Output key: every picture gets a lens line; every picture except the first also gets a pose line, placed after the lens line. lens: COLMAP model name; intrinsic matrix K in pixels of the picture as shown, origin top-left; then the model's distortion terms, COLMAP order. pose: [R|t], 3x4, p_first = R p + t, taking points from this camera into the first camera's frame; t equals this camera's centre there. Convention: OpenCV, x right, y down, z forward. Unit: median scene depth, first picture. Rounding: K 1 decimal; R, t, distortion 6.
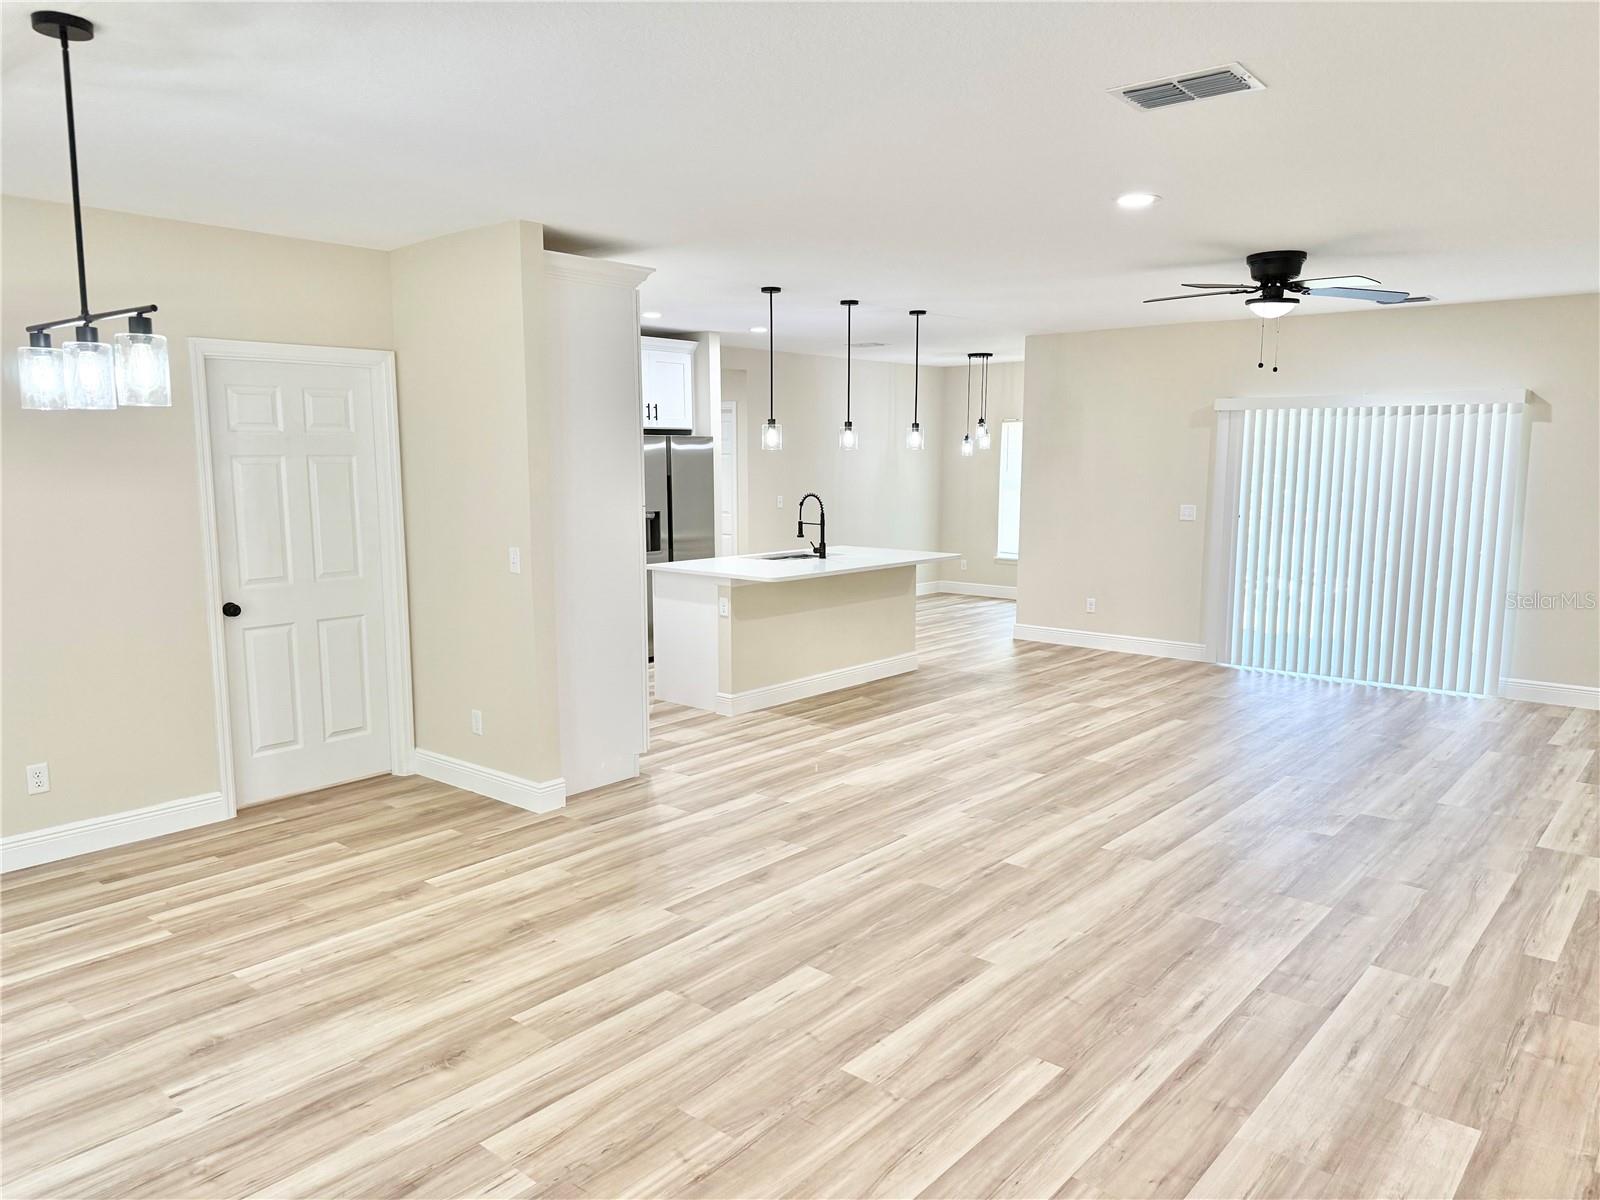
lens RADIAL K [[1120.0, 0, 800.0], [0, 1120.0, 600.0], [0, 0, 1]] dist [0.051308, -0.058982]
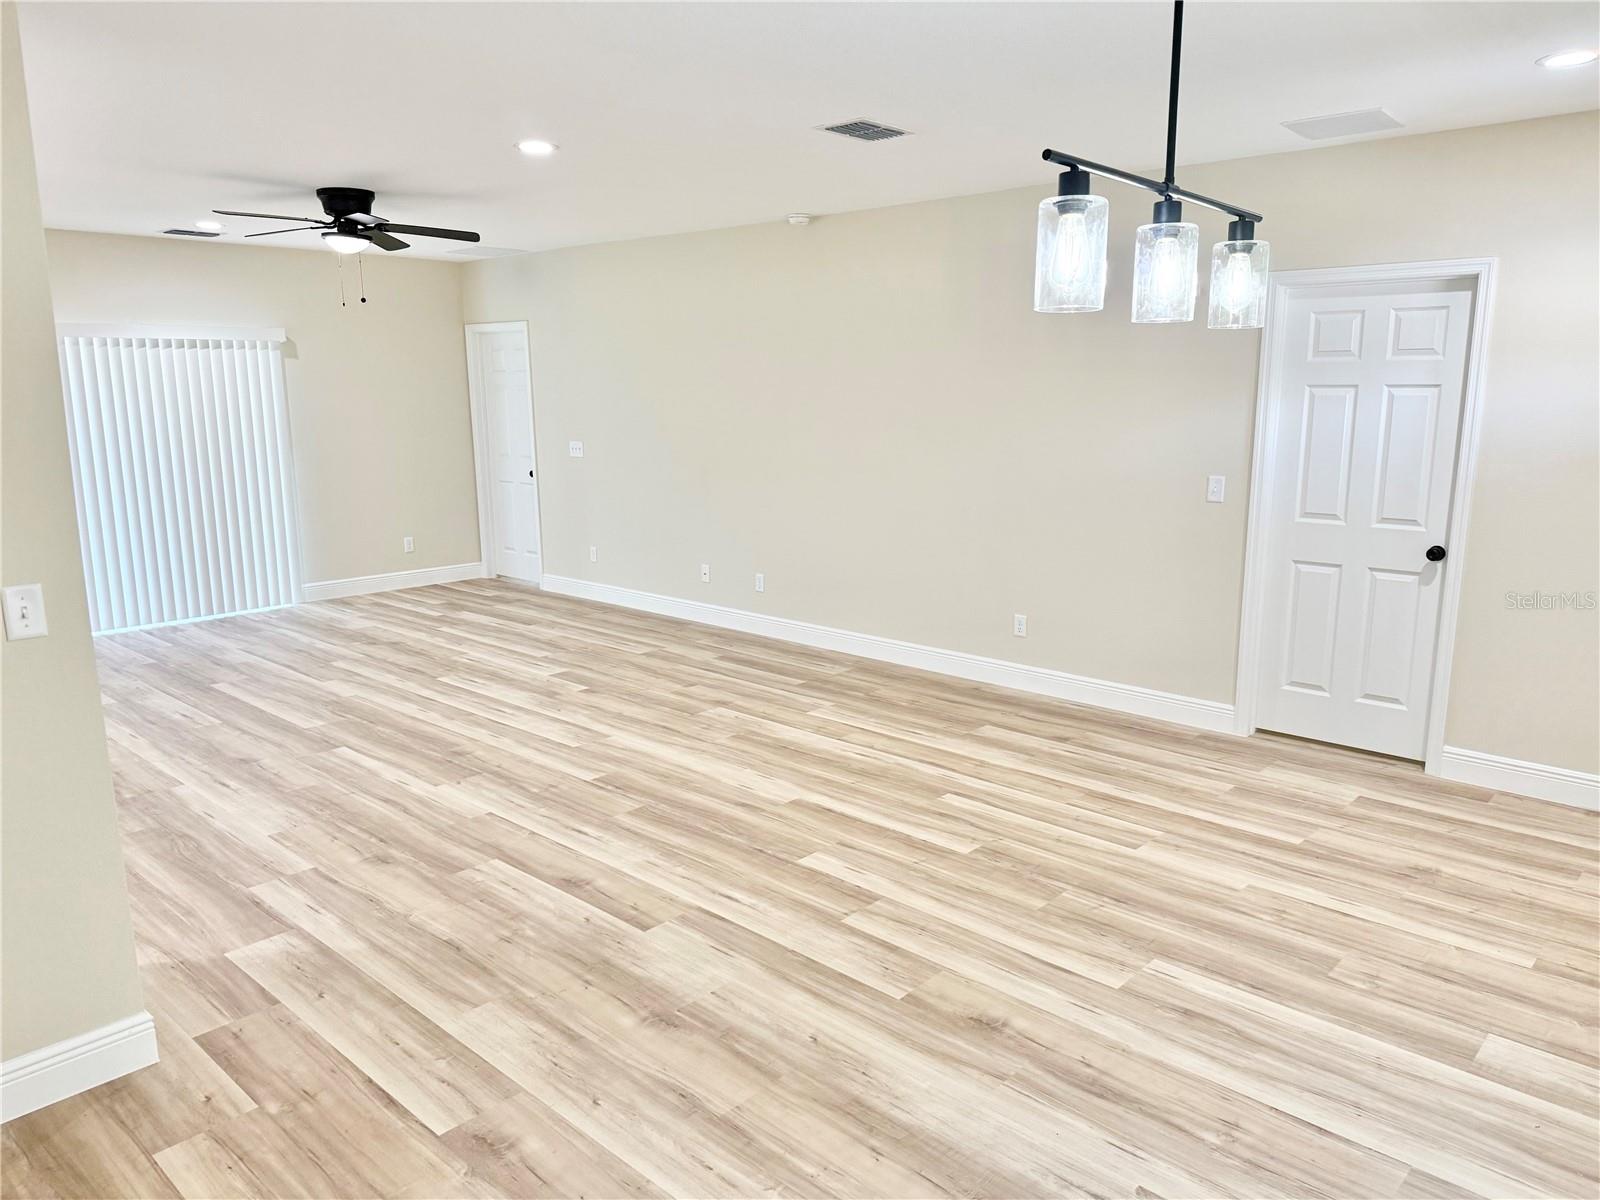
lens RADIAL K [[1118.1, 0, 800.0], [0, 1118.1, 600.0], [0, 0, 1]] dist [0.143753, -0.197849]
pose [[0.043429, -0.191517, 0.980528, -0.822701], [0.137169, 0.973302, 0.184031, -0.100109], [-0.989595, 0.126506, 0.068540, 0.716957]]
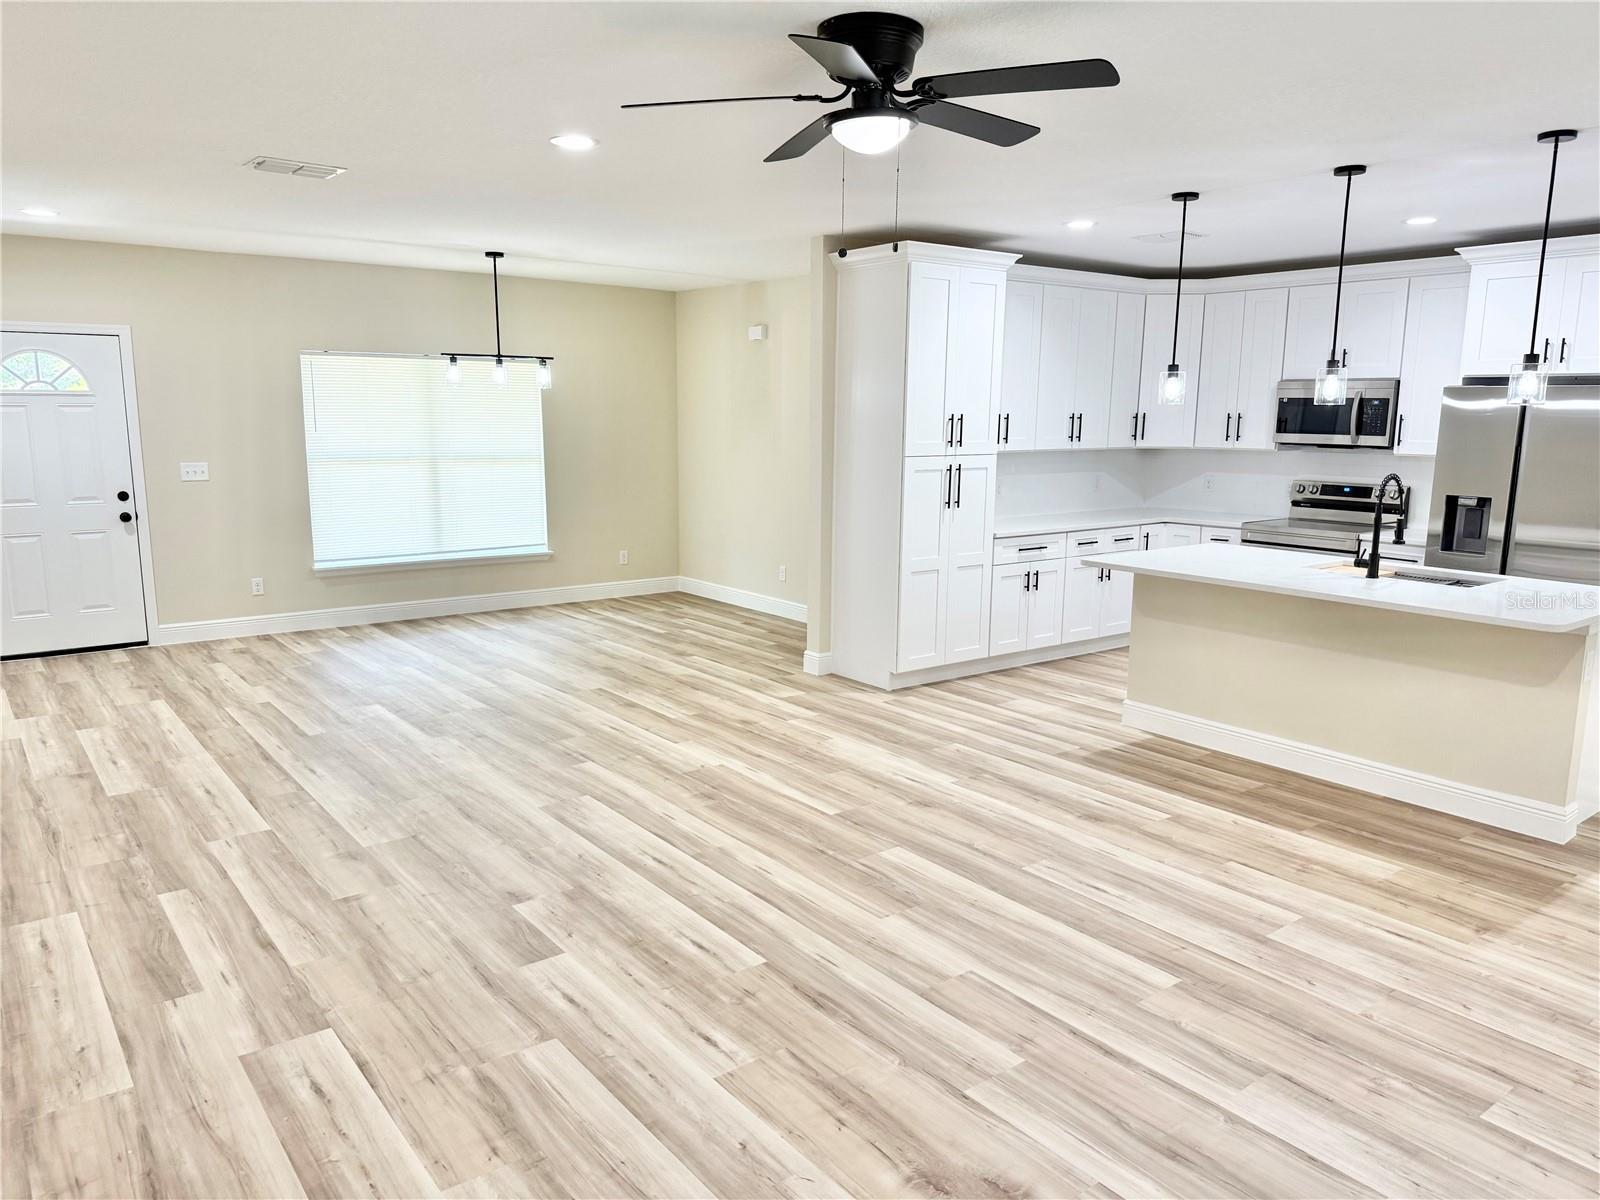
lens RADIAL K [[1118.1, 0, 800.0], [0, 1118.1, 600.0], [0, 0, 1]] dist [0.143753, -0.197849]
pose [[-0.206783, 0.163661, -0.964601, 1.243448], [-0.136494, 0.971443, 0.194082, -0.186786], [0.968819, 0.171795, -0.178539, 1.403387]]
